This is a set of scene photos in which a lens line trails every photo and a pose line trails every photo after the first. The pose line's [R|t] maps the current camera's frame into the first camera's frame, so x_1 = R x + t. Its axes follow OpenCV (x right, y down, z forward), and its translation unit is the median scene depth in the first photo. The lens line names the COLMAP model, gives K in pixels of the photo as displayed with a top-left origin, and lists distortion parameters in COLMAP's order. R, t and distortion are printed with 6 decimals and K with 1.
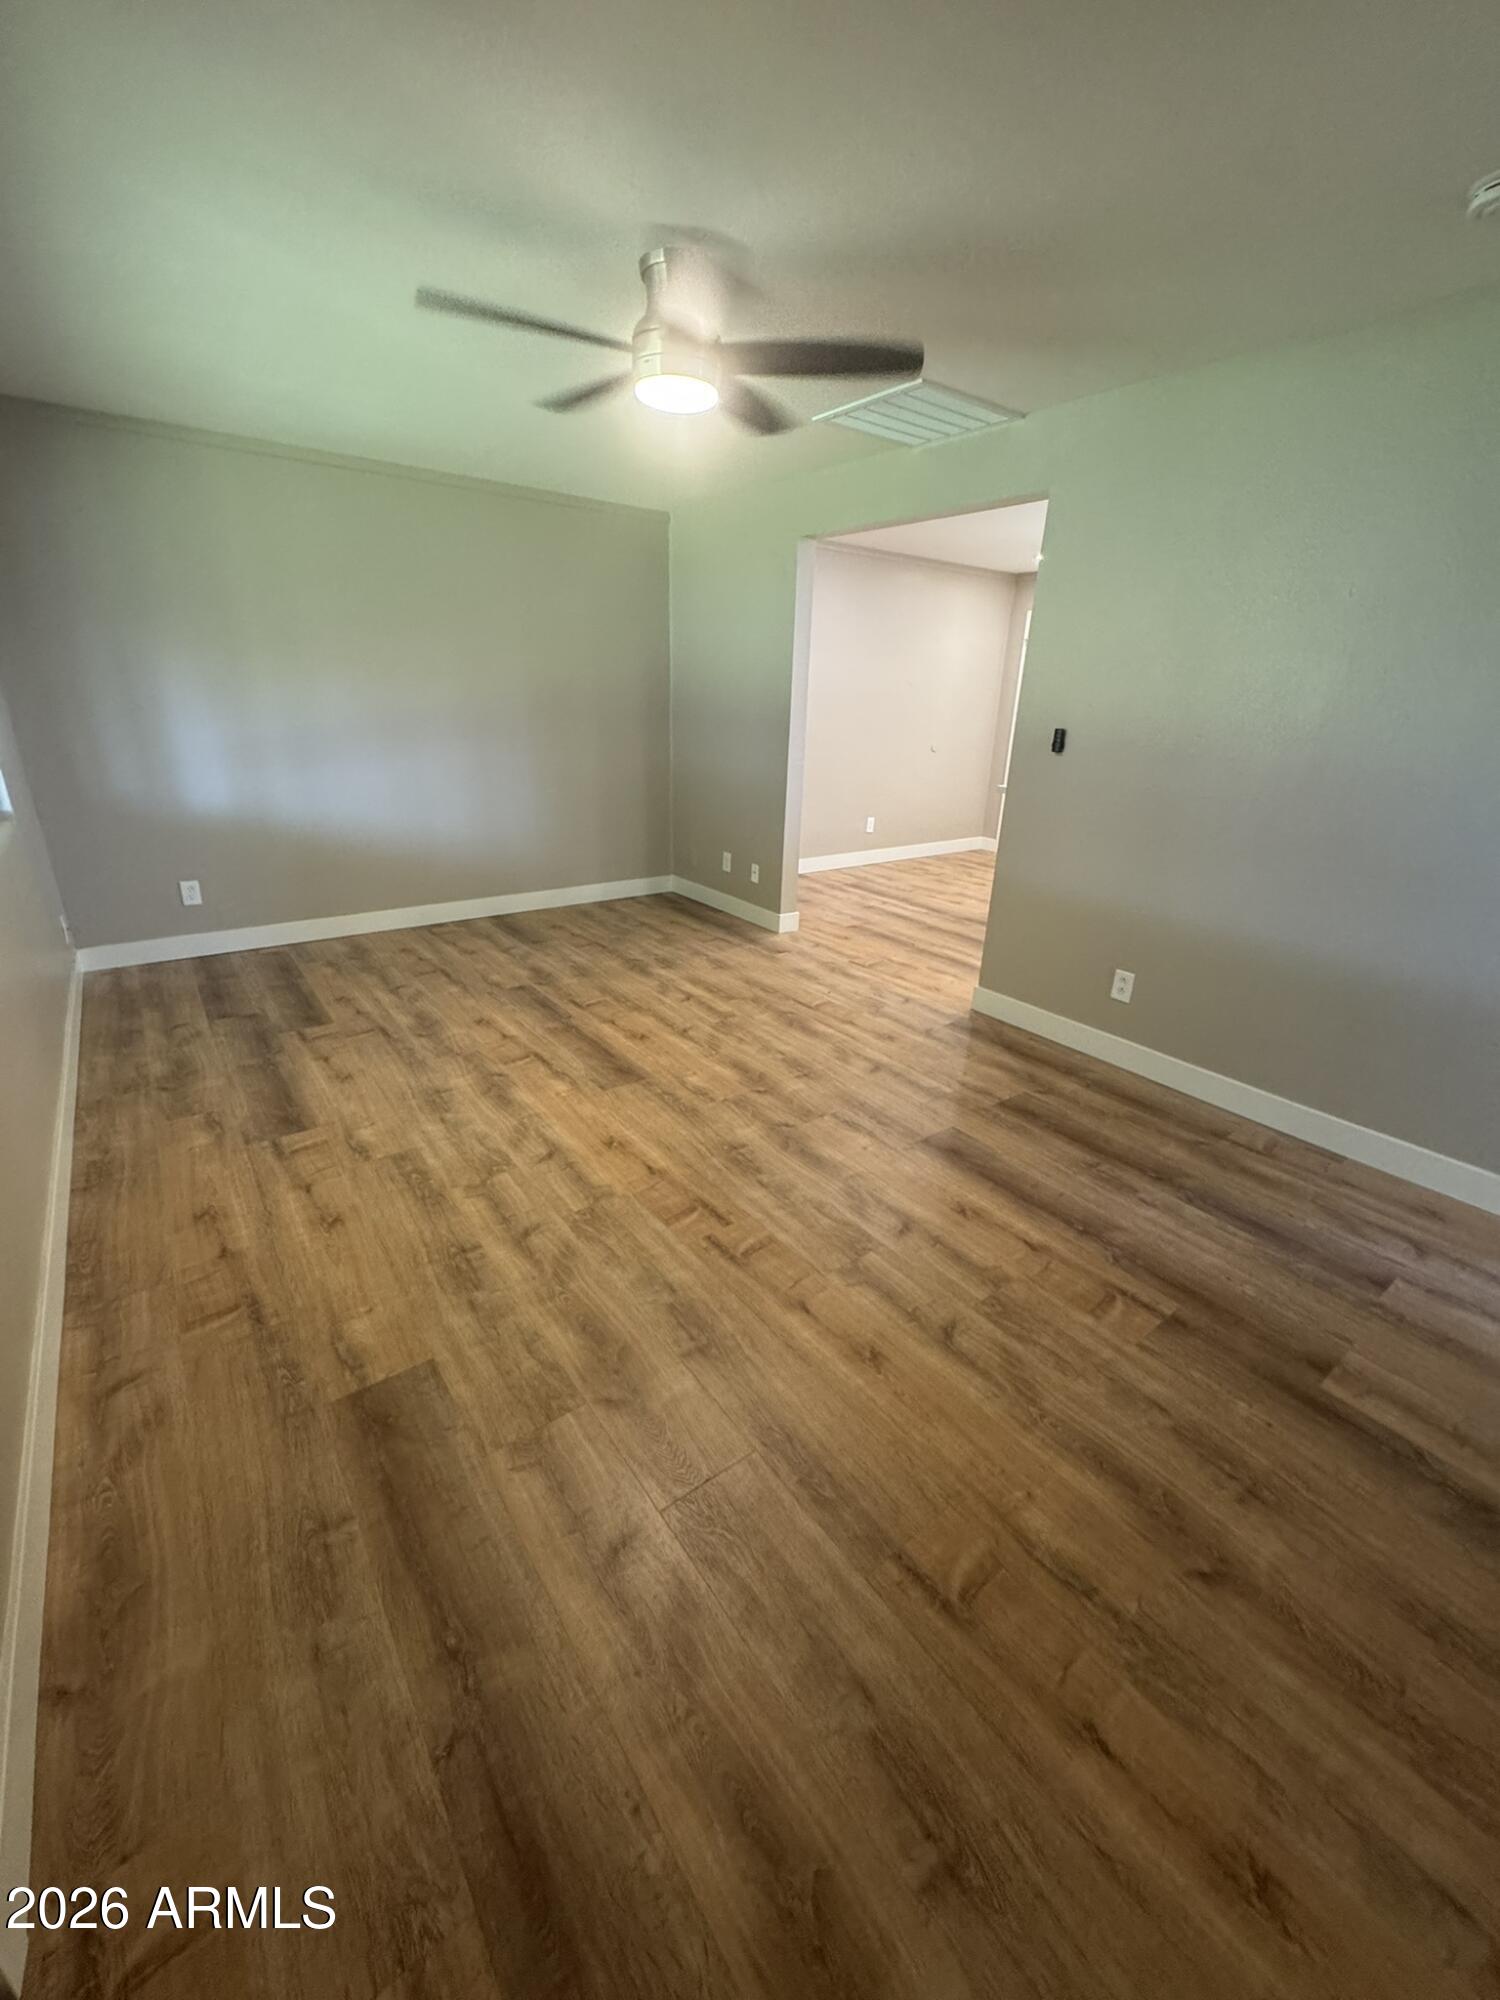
lens RADIAL K [[802.5, 0, 750.5], [0, 802.5, 1000.5], [0, 0, 1]] dist [-0.003866, -0.000012]
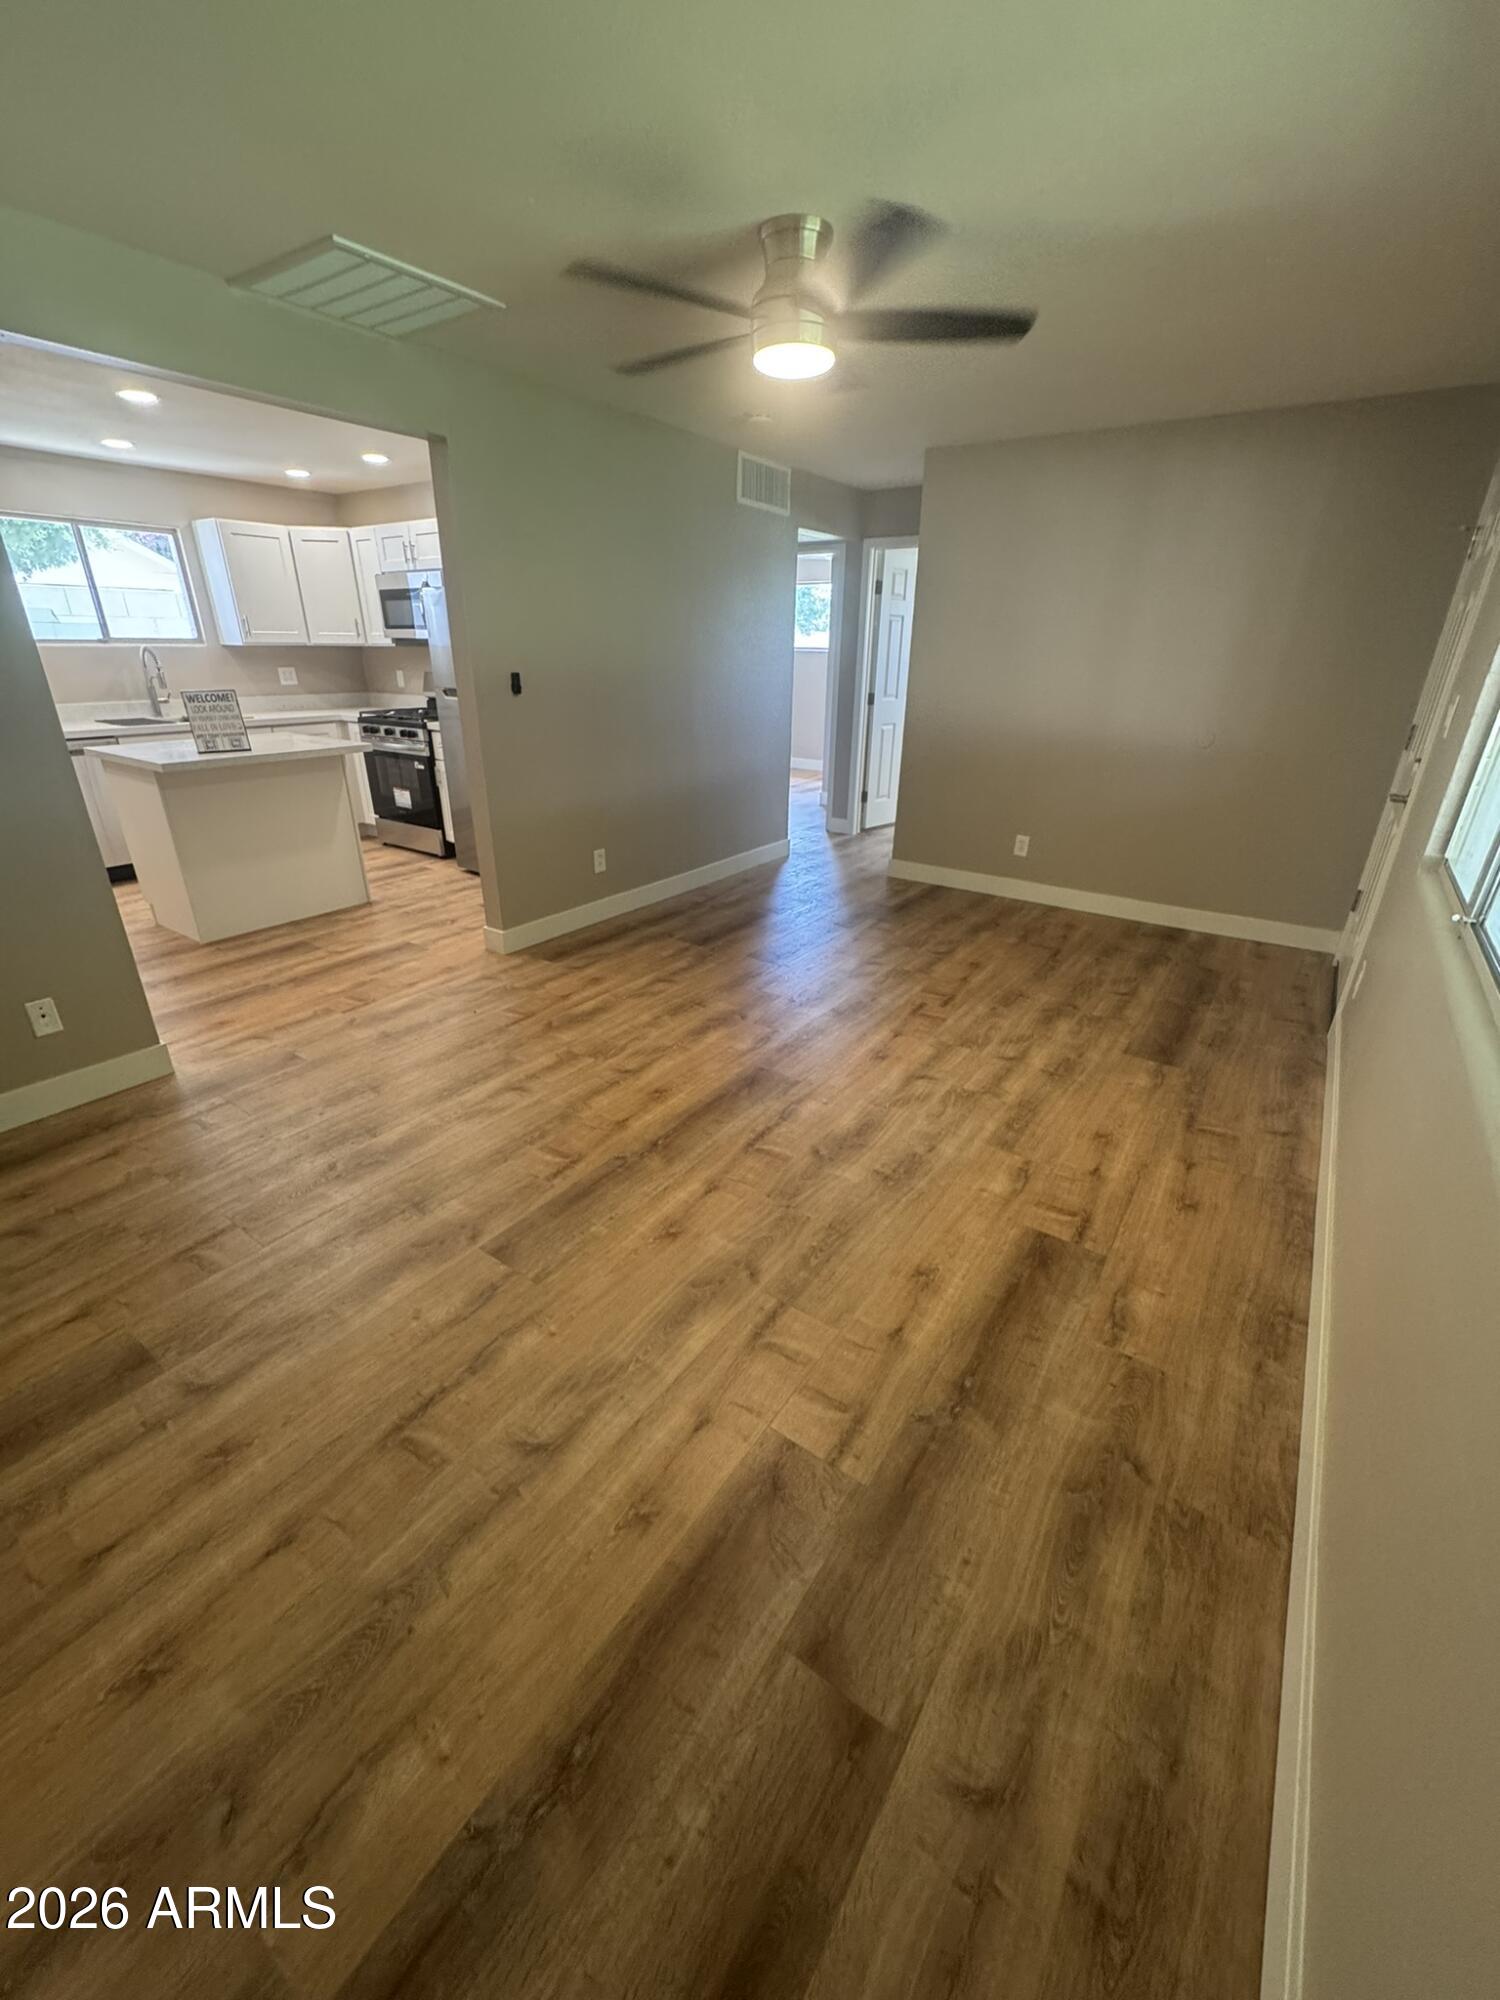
lens RADIAL K [[802.5, 0, 750.8], [0, 802.5, 1004.7], [0, 0, 1]] dist [-0.003866, -0.000012]
pose [[-0.317738, -0.418953, 0.850600, -0.935397], [0.321211, 0.796484, 0.512286, -0.469238], [-0.892113, 0.435995, -0.118501, 1.113274]]
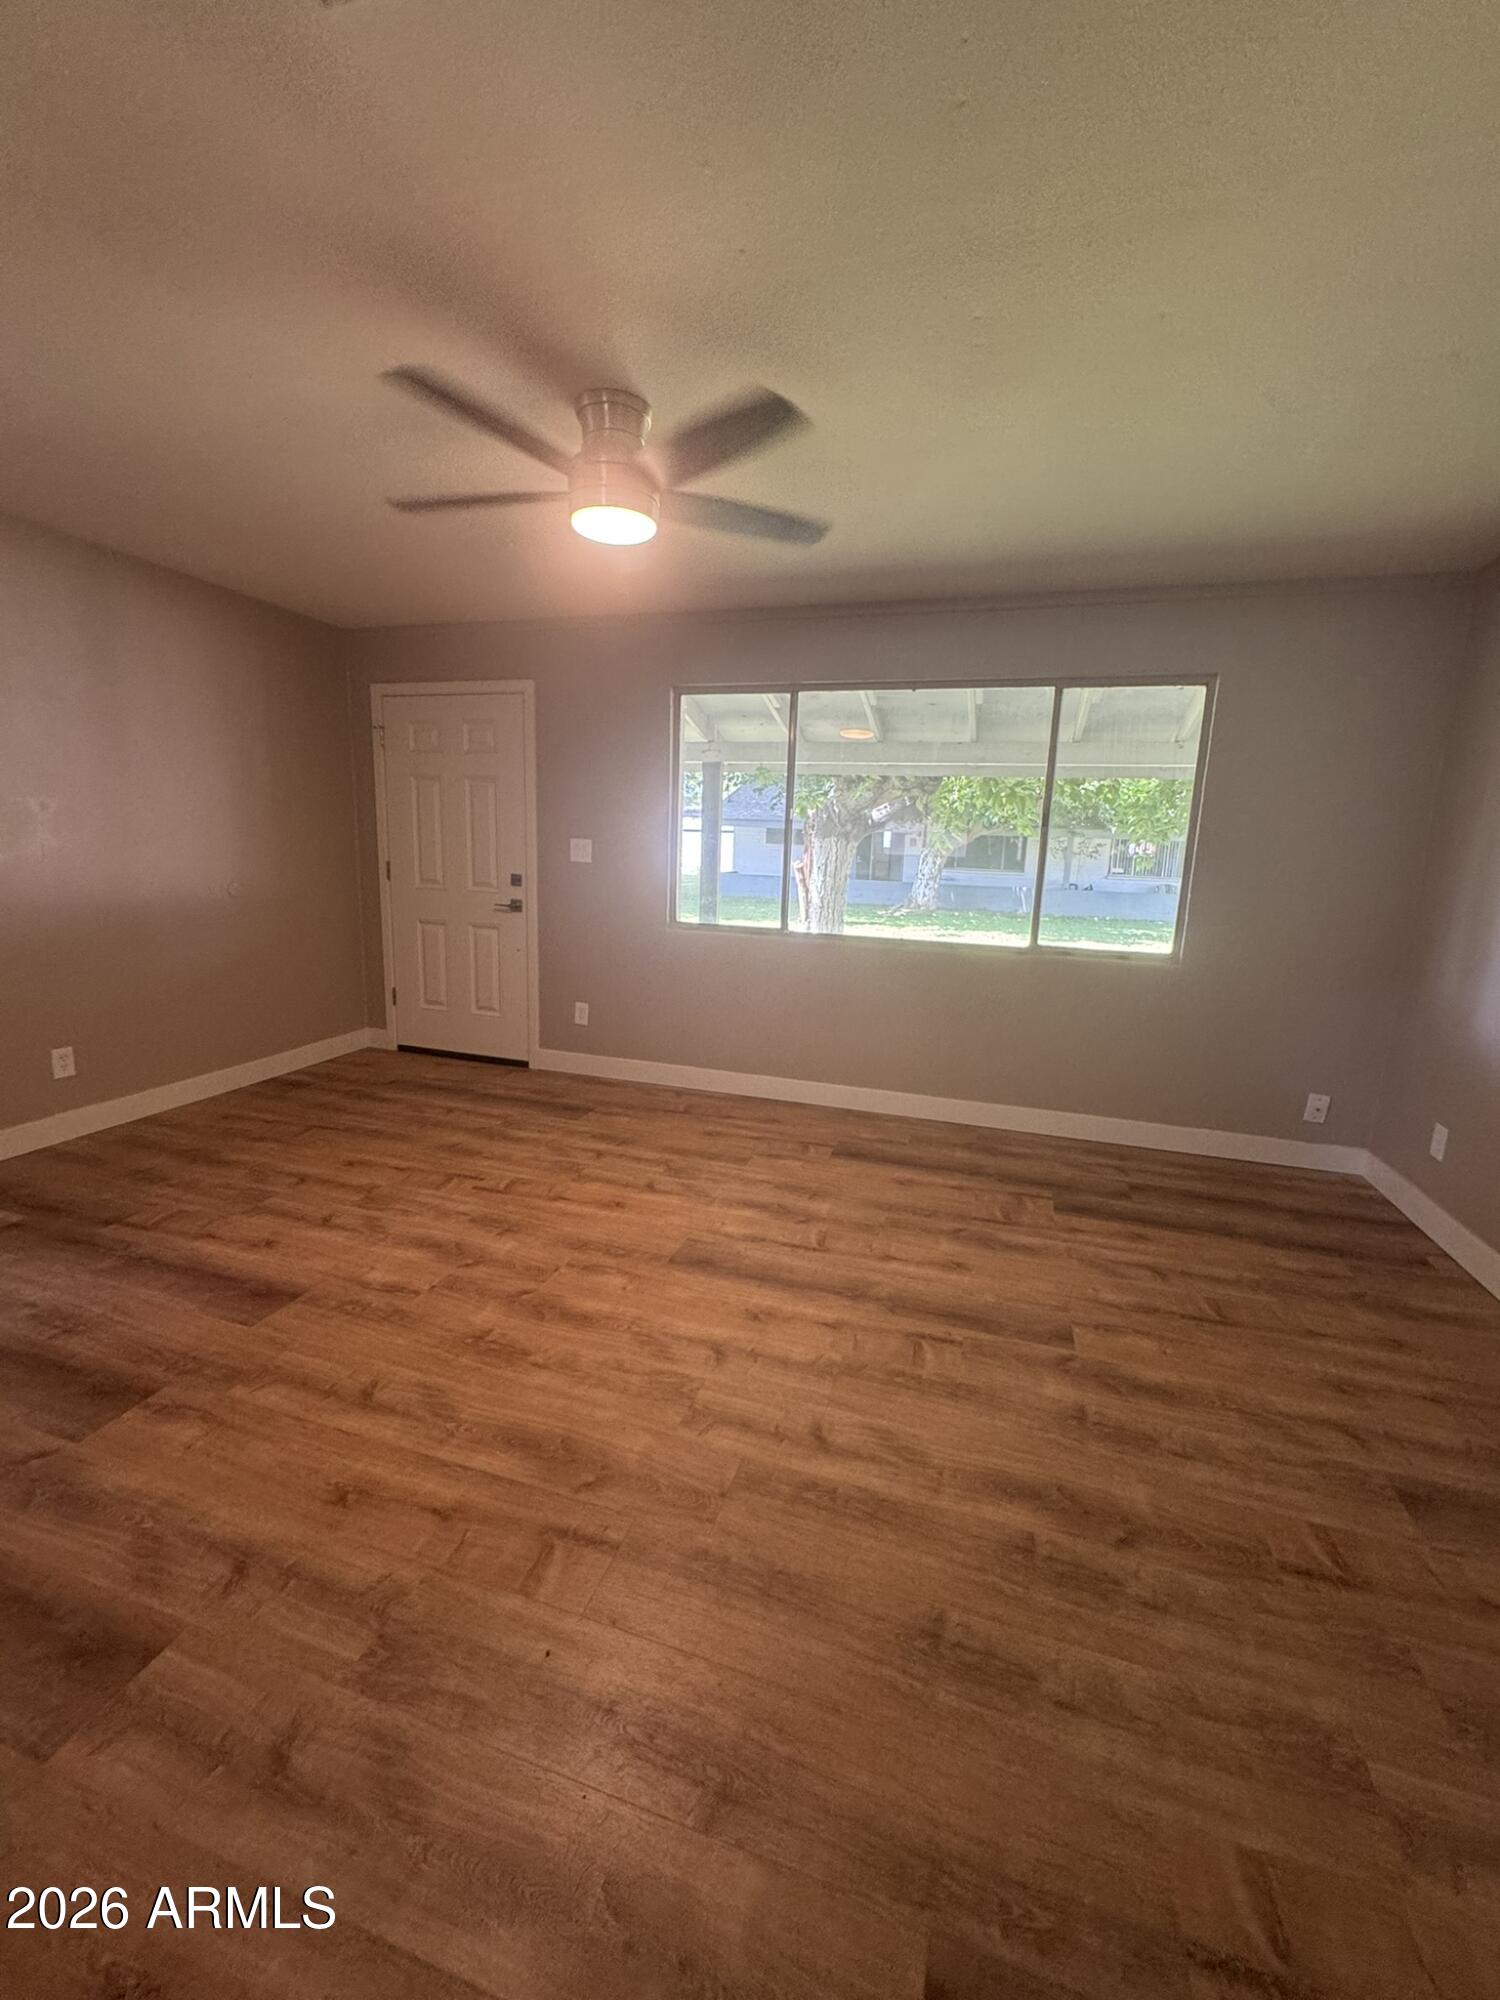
lens RADIAL K [[802.5, 0, 761.0], [0, 802.5, 957.7], [0, 0, 1]] dist [-0.003866, -0.000012]
pose [[-0.800919, 0.025192, -0.598242, 0.289026], [-0.271059, 0.875623, 0.399764, -0.553242], [0.533905, 0.482337, -0.694475, 1.510467]]
